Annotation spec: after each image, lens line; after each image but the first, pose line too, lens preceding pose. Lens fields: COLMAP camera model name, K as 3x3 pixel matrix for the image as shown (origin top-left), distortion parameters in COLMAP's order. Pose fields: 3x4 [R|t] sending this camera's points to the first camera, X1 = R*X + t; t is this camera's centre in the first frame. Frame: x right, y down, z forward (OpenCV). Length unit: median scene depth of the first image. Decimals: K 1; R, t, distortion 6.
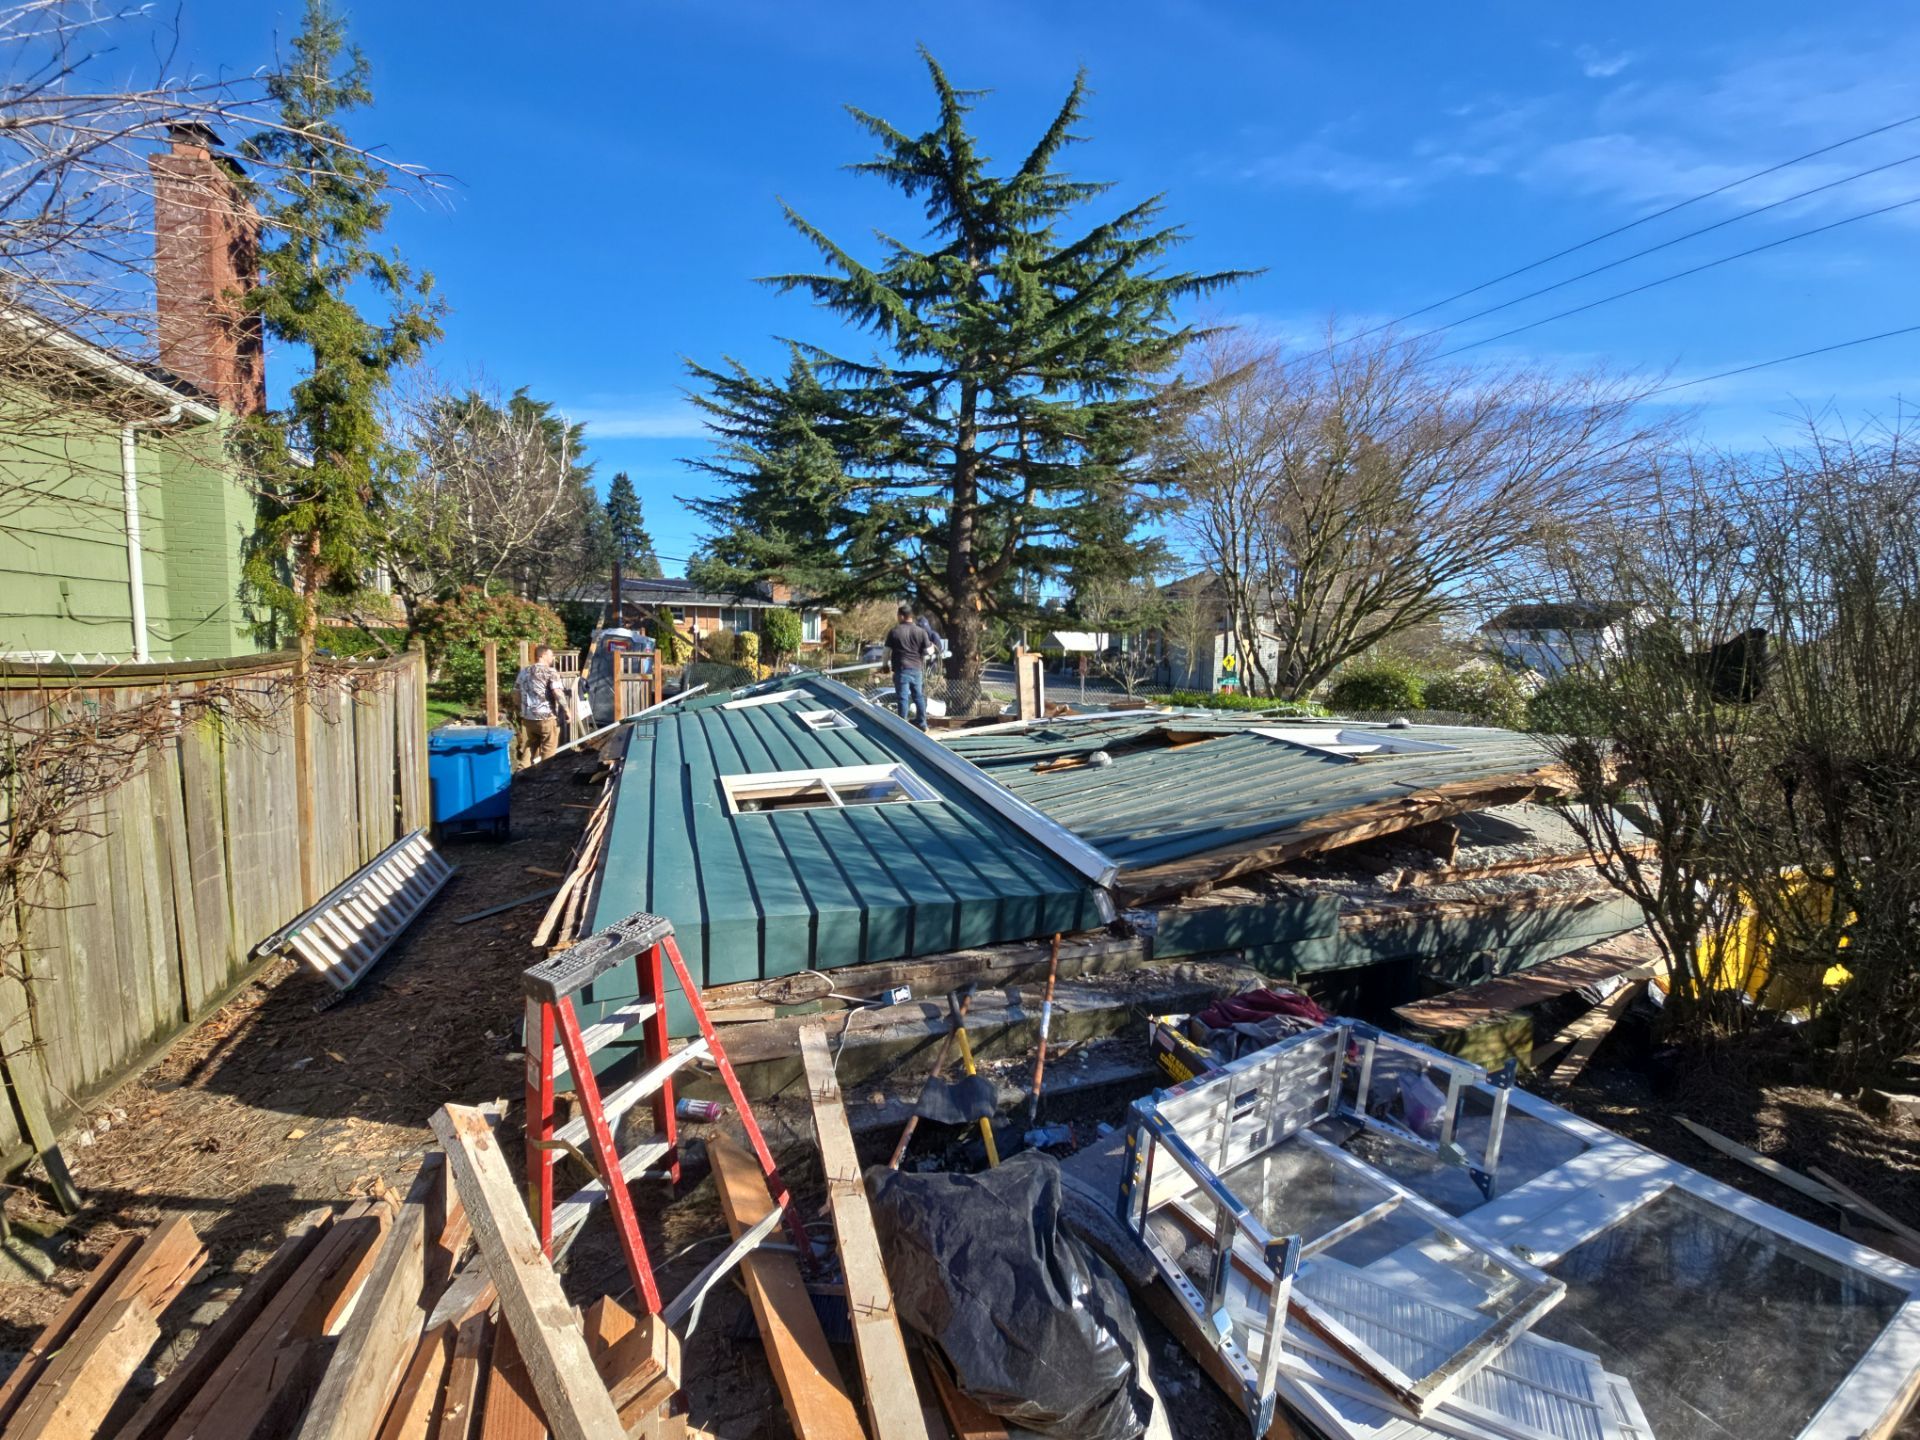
lens RADIAL K [[769.2, 0, 960.0], [0, 769.2, 720.0], [0, 0, 1]] dist [0.009205, -0.000091]
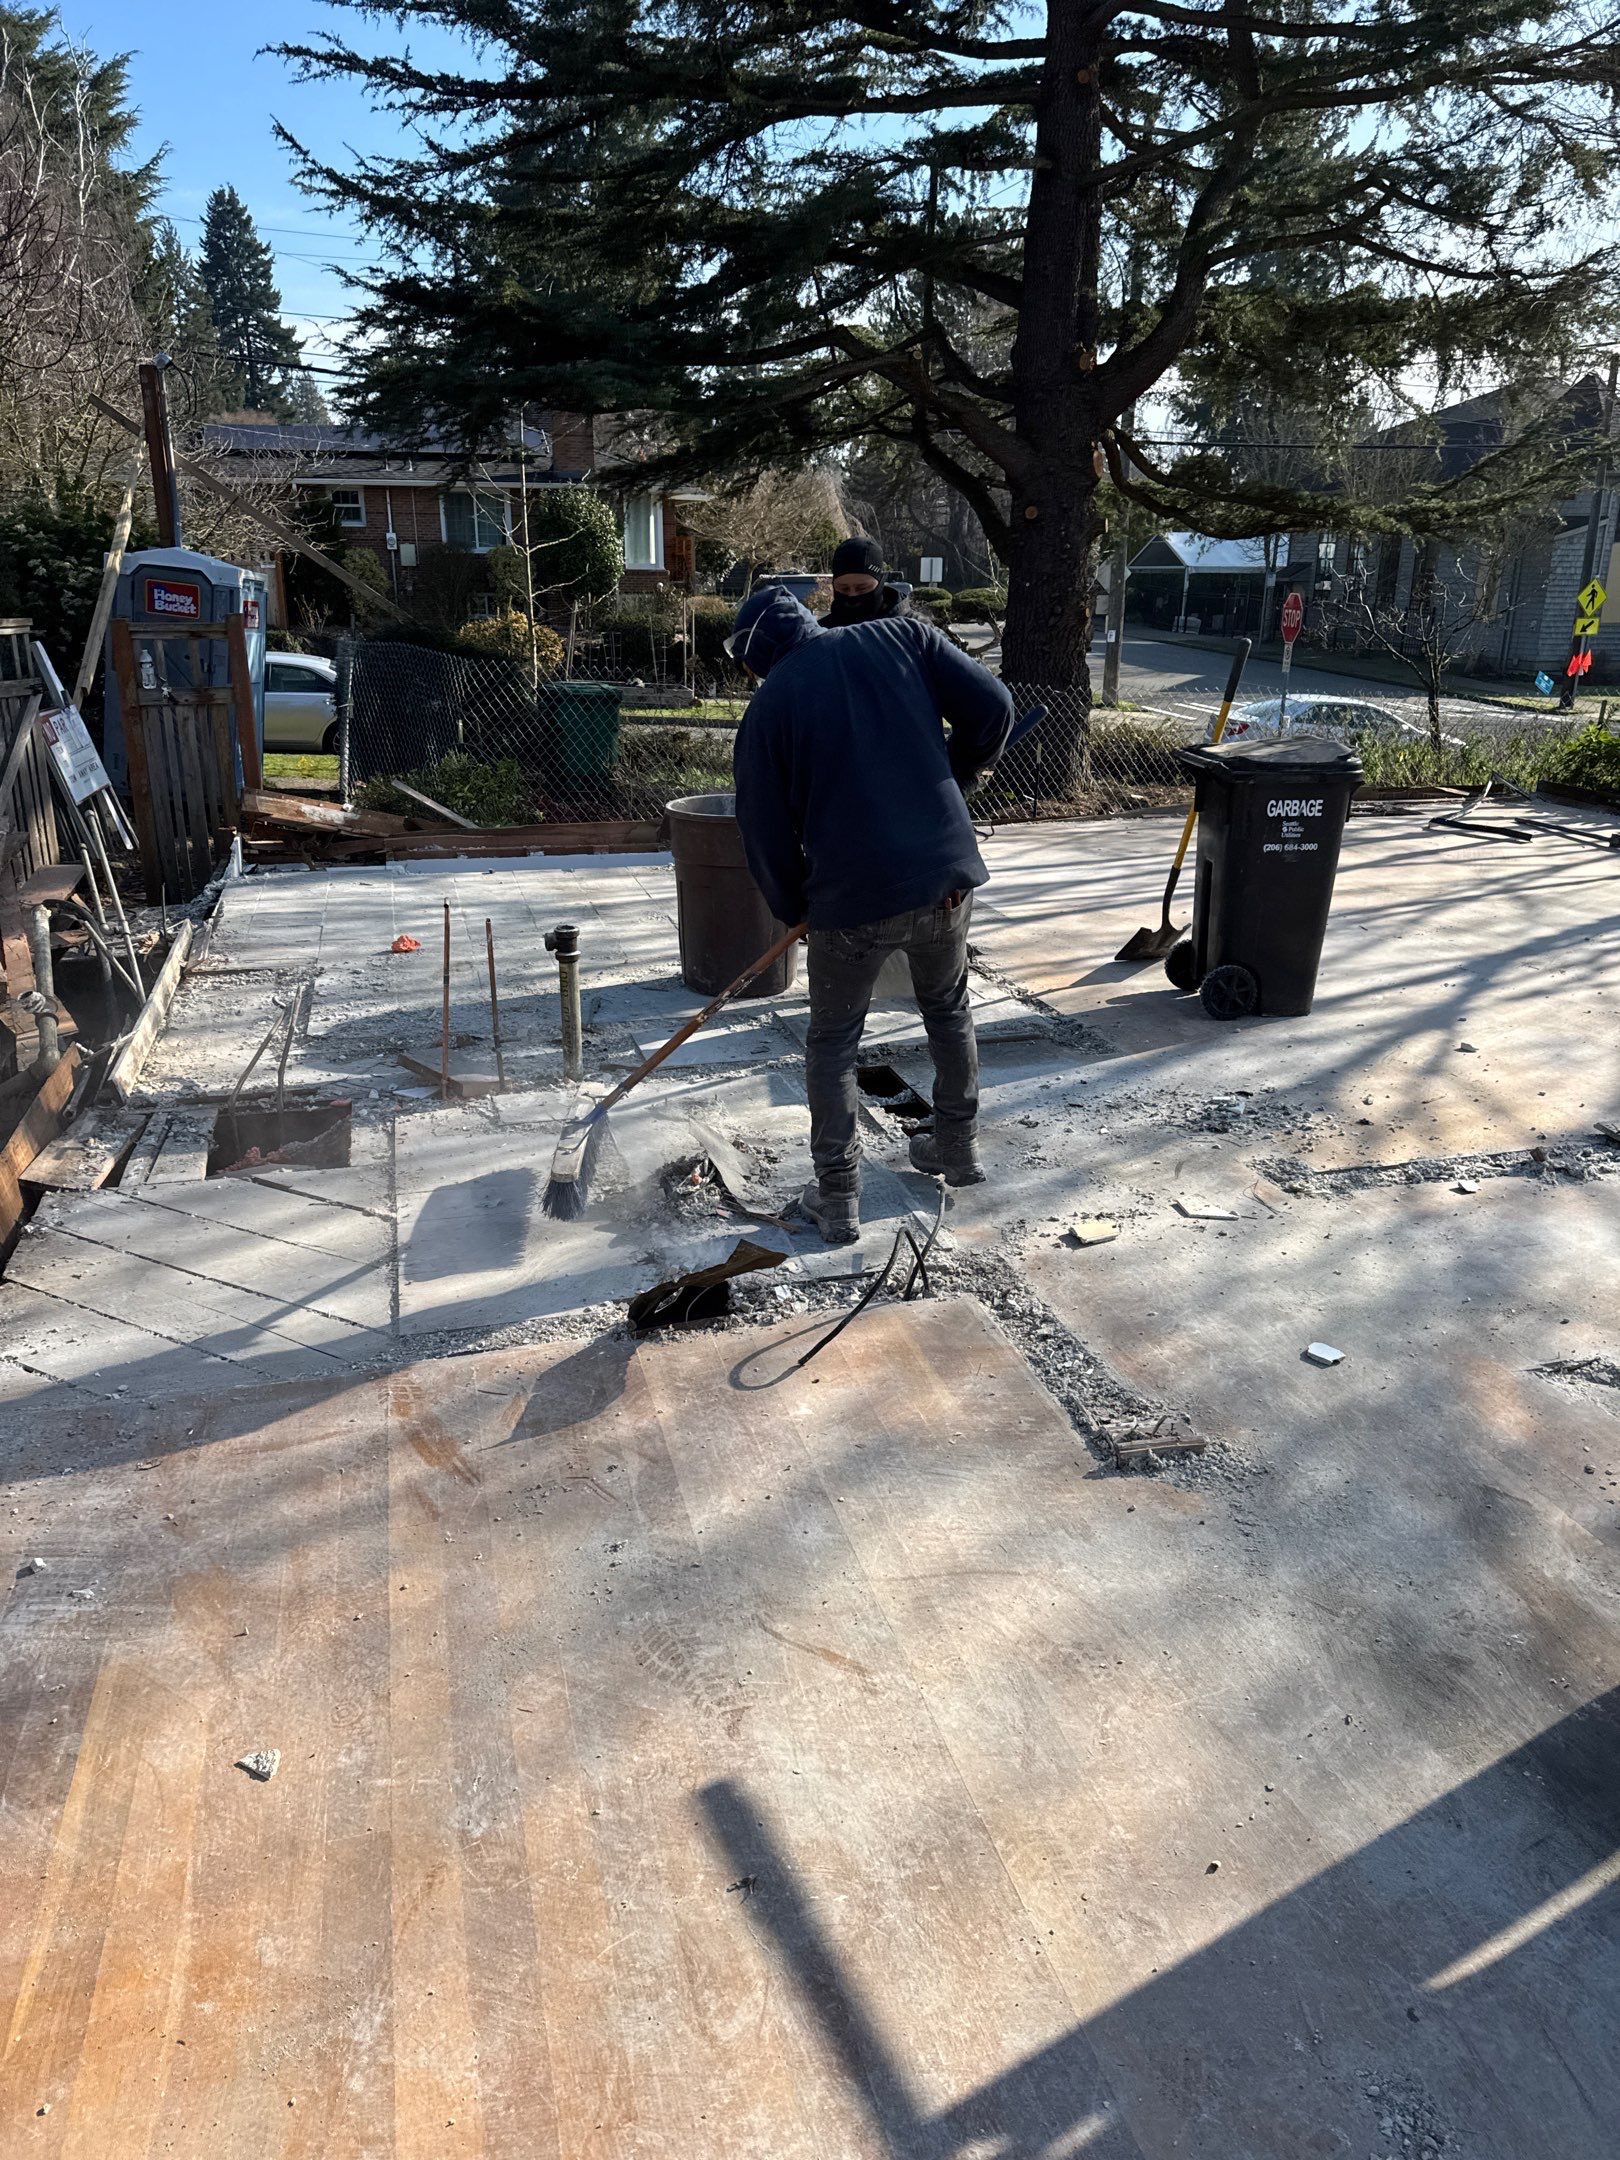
lens RADIAL K [[1443.3, 0, 826.2], [0, 1443.3, 1037.8], [0, 0, 1]] dist [0.005465, 0.000359]
pose [[0.997750, 0.005060, -0.066848, -0.053506], [0.009722, 0.975685, 0.218962, -0.027904], [0.066330, -0.219120, 0.973441, 0.226013]]
